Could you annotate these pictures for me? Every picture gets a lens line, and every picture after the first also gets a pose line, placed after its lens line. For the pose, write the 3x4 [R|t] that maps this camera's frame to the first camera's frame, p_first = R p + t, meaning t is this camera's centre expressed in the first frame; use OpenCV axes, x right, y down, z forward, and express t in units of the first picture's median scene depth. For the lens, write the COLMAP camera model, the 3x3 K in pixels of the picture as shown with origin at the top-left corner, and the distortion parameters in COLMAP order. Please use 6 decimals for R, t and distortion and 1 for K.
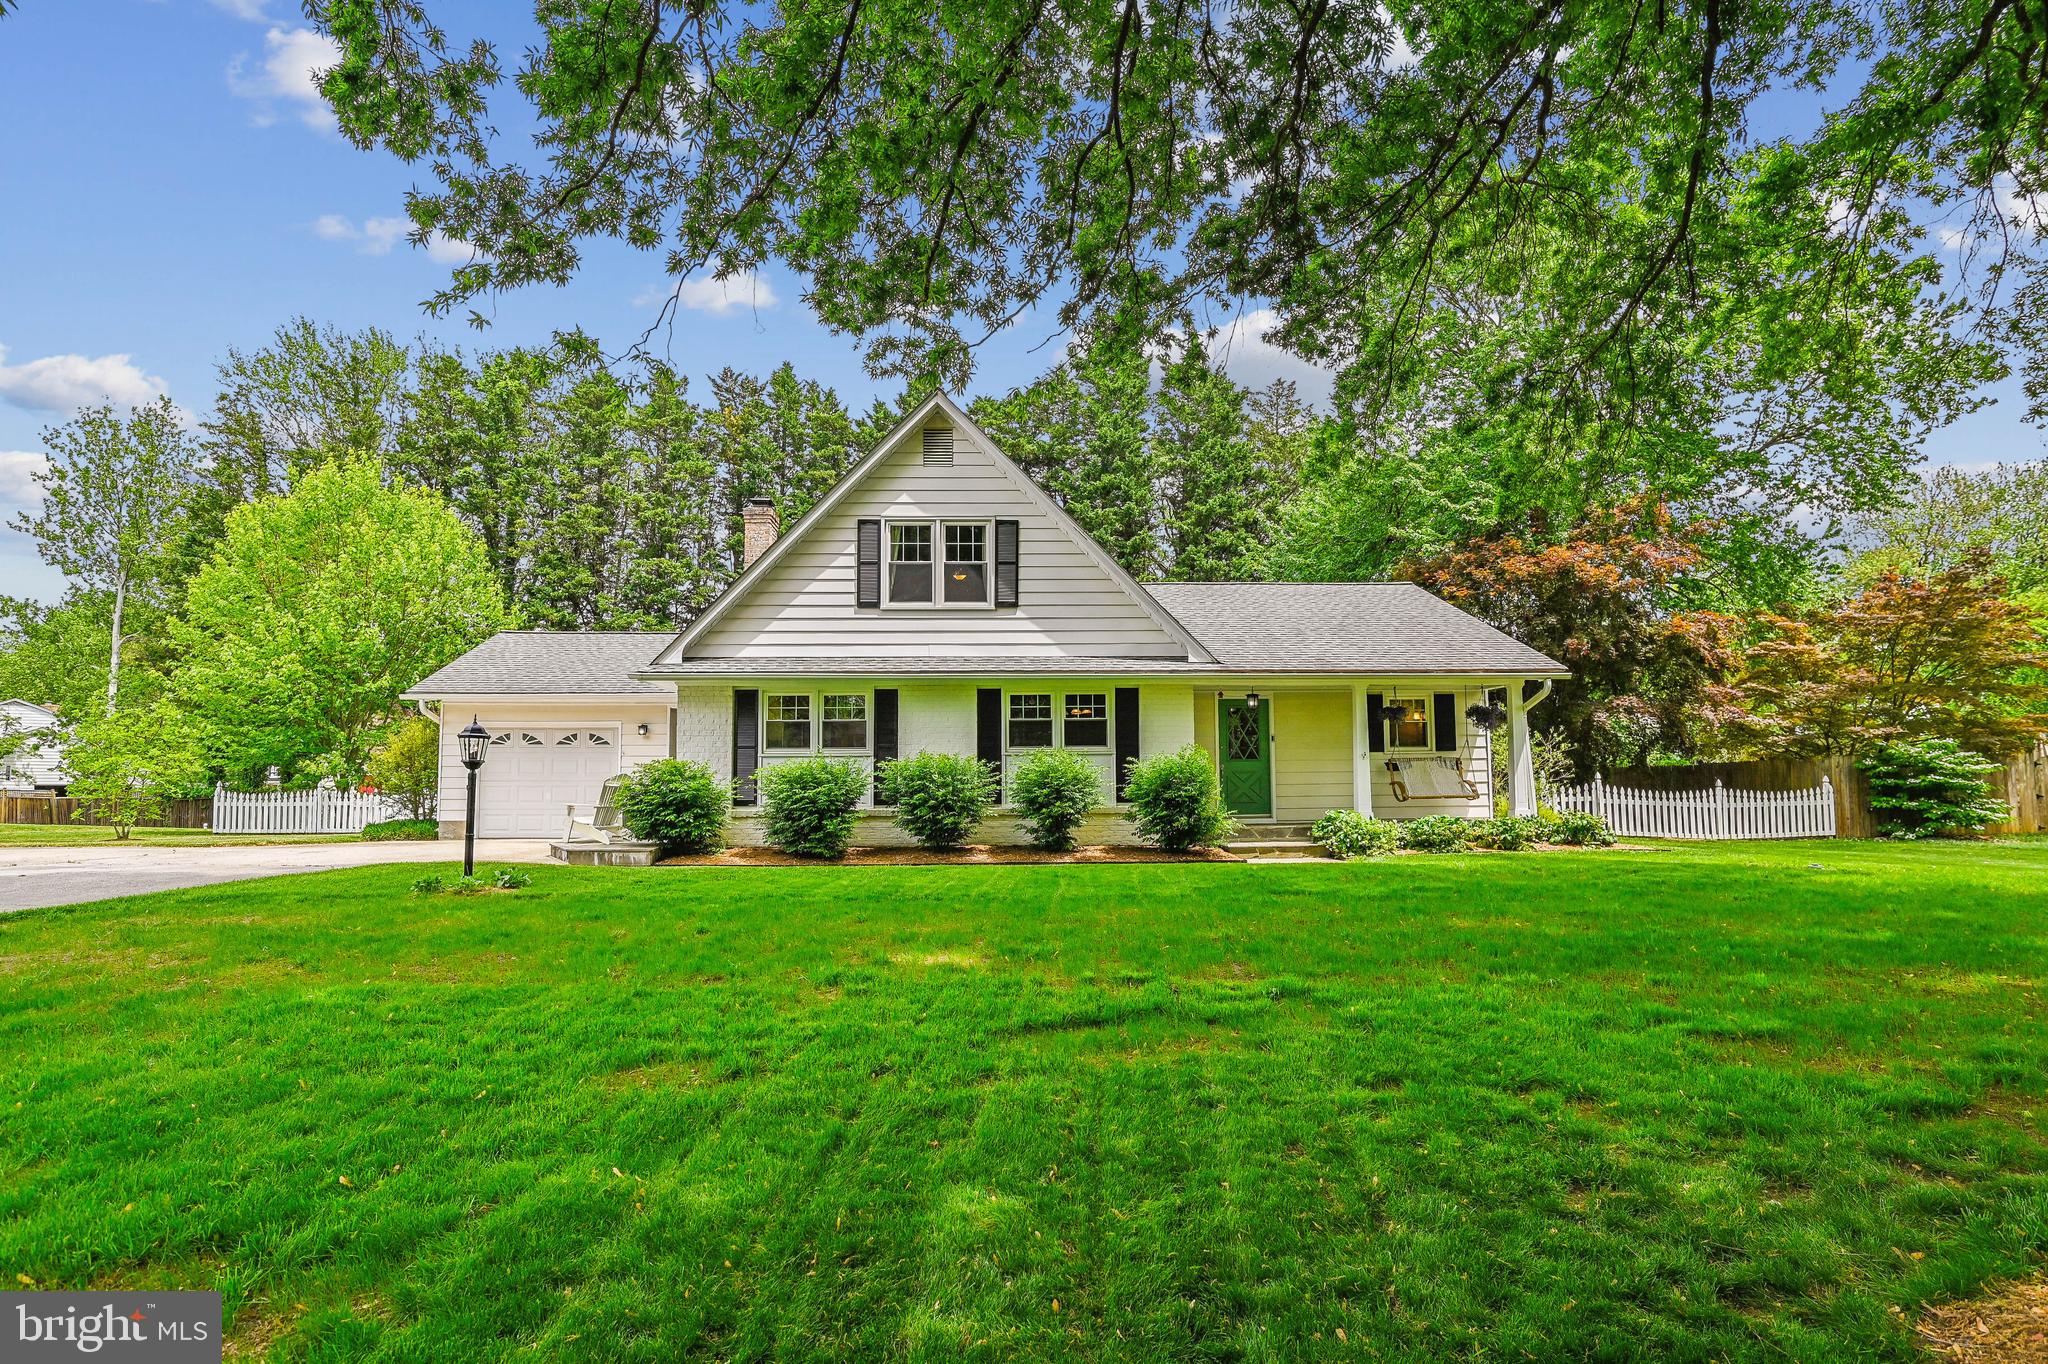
lens RADIAL K [[1062.7, 0, 1024.0], [0, 1062.7, 682.0], [0, 0, 1]] dist [-0.000311, 0.000027]
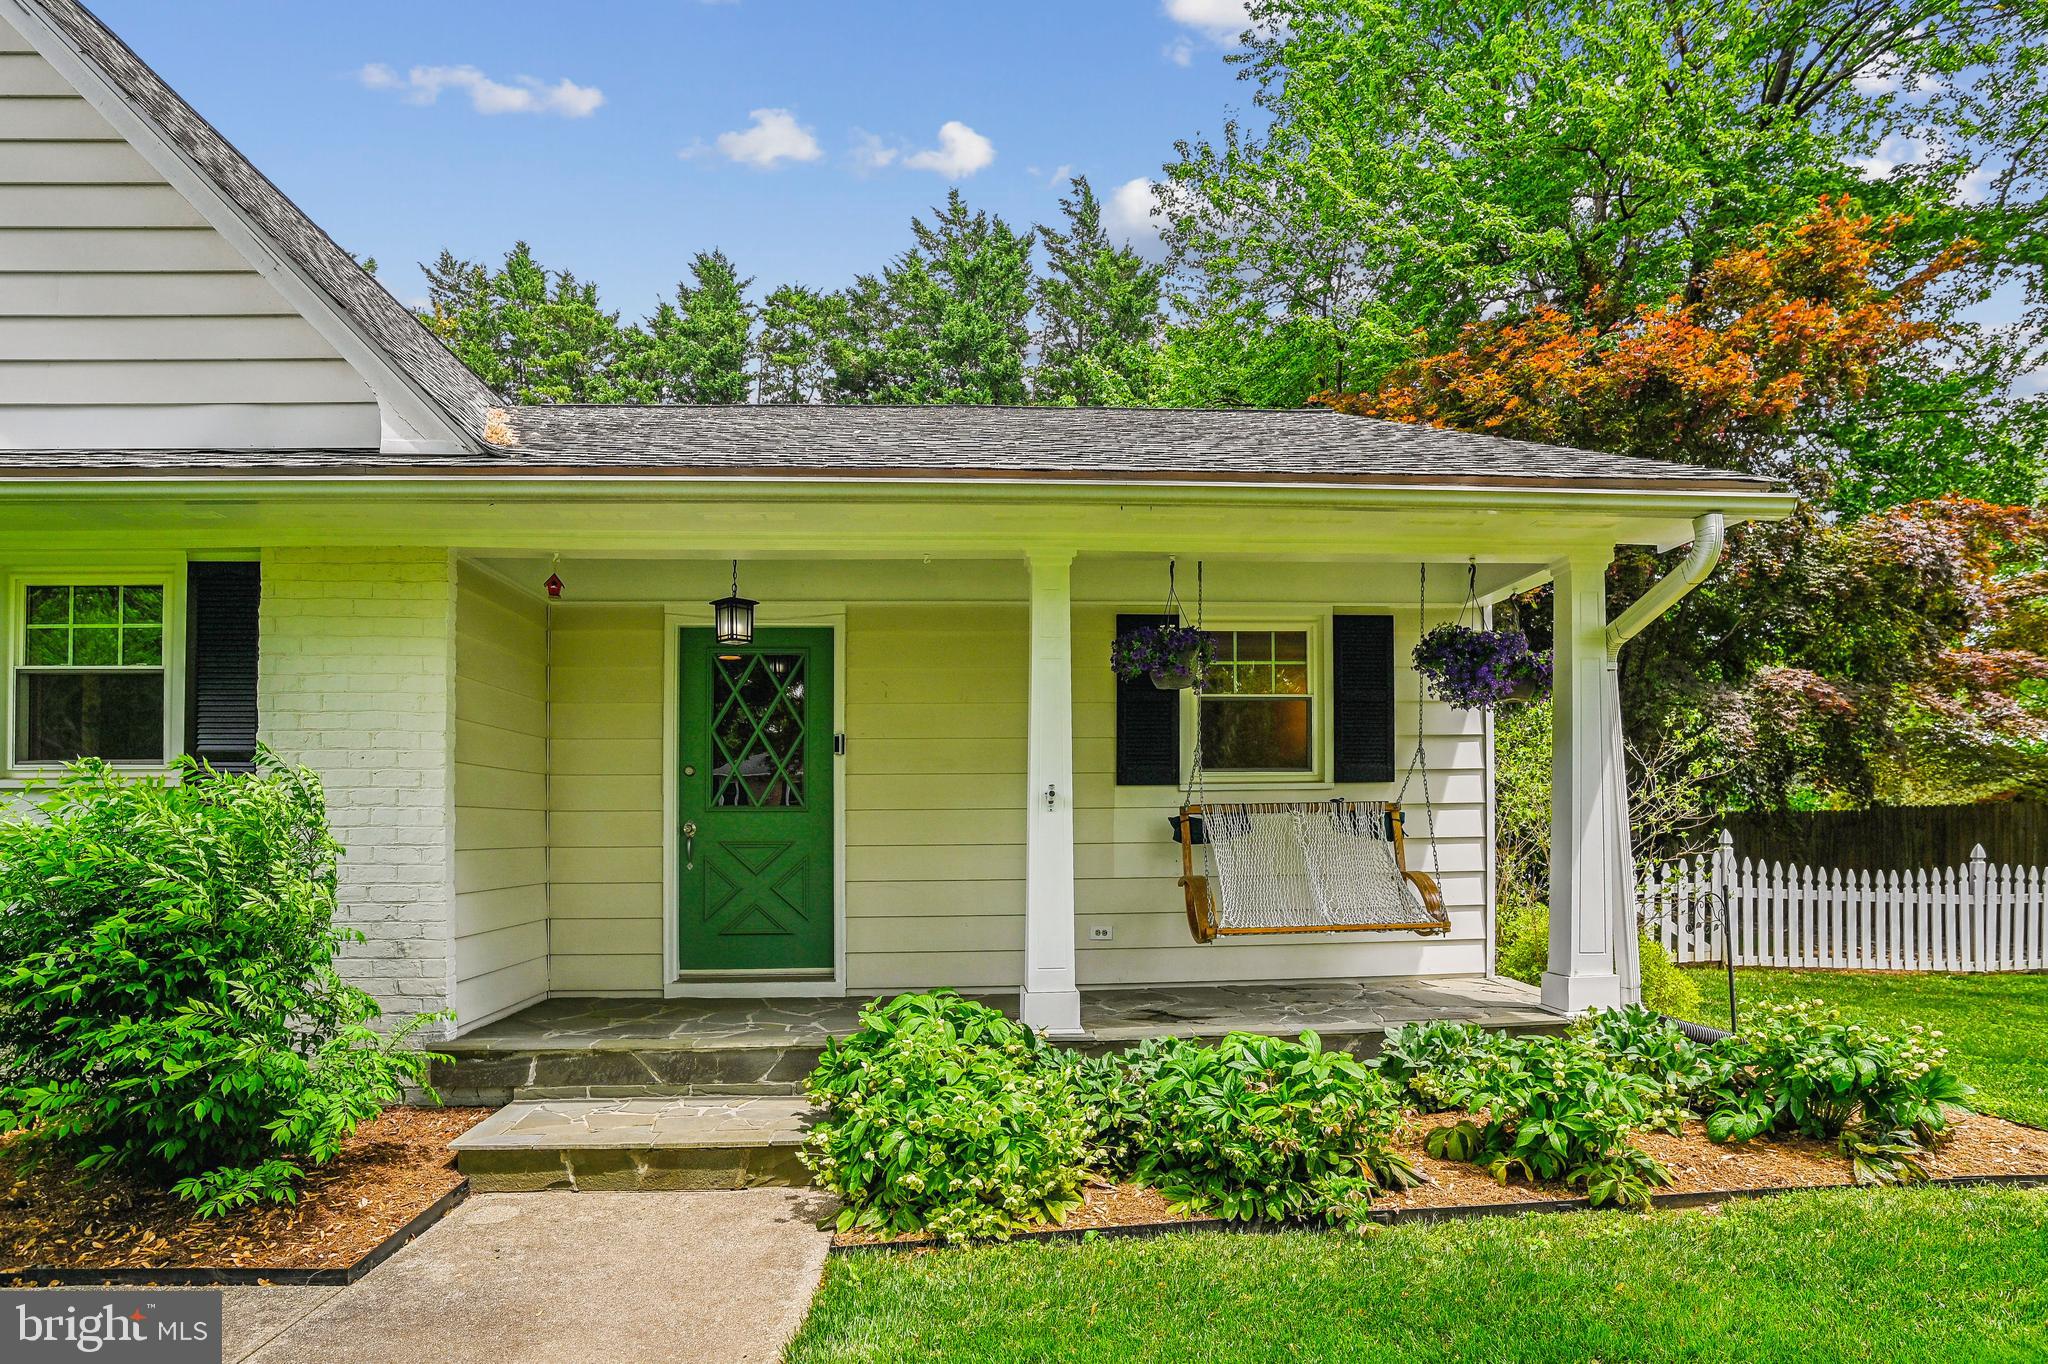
lens RADIAL K [[1083.6, 0, 981.7], [0, 1083.6, 777.5], [0, 0, 1]] dist [-0.007038, -0.000355]
pose [[0.999622, 0.003491, -0.027286, 0.284265], [-0.001803, 0.998098, 0.061624, 0.042259], [0.027450, -0.061552, 0.997726, 0.650026]]
